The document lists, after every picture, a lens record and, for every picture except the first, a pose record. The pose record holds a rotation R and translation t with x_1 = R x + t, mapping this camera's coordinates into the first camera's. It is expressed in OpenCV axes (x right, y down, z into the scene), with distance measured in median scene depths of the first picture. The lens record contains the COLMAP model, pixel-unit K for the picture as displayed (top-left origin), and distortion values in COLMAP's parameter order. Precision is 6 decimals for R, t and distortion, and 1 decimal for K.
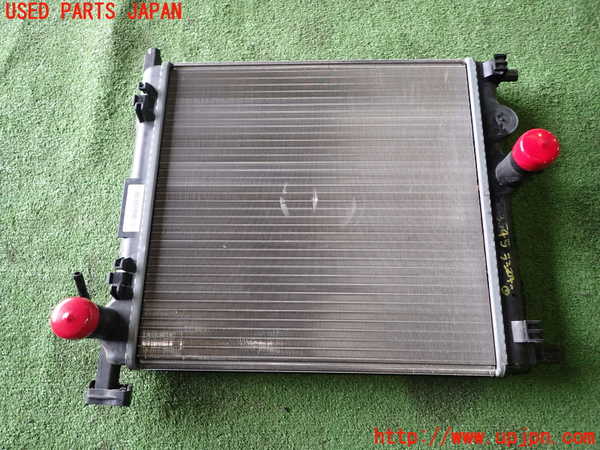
lens RADIAL K [[442.9, 0, 300.0], [0, 442.9, 225.0], [0, 0, 1]] dist [-0.004147, -0.002834]
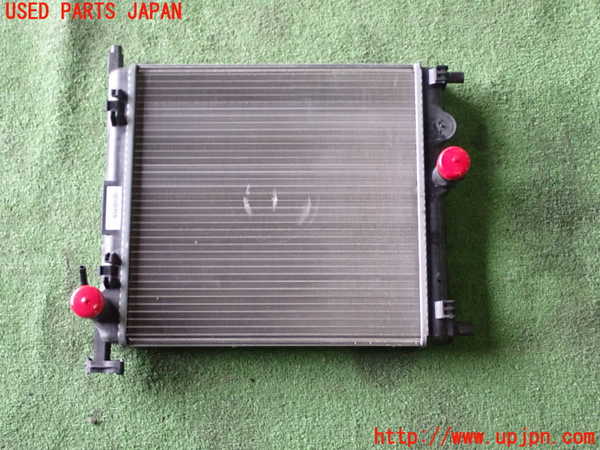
lens RADIAL K [[947.3, 0, 300.0], [0, 947.3, 225.0], [0, 0, 1]] dist [-0.027933, -0.059467]
pose [[0.998939, -0.008481, 0.045269, -0.011500], [0.004805, 0.996727, 0.080704, -0.179041], [-0.045805, -0.080401, 0.995710, -1.353300]]
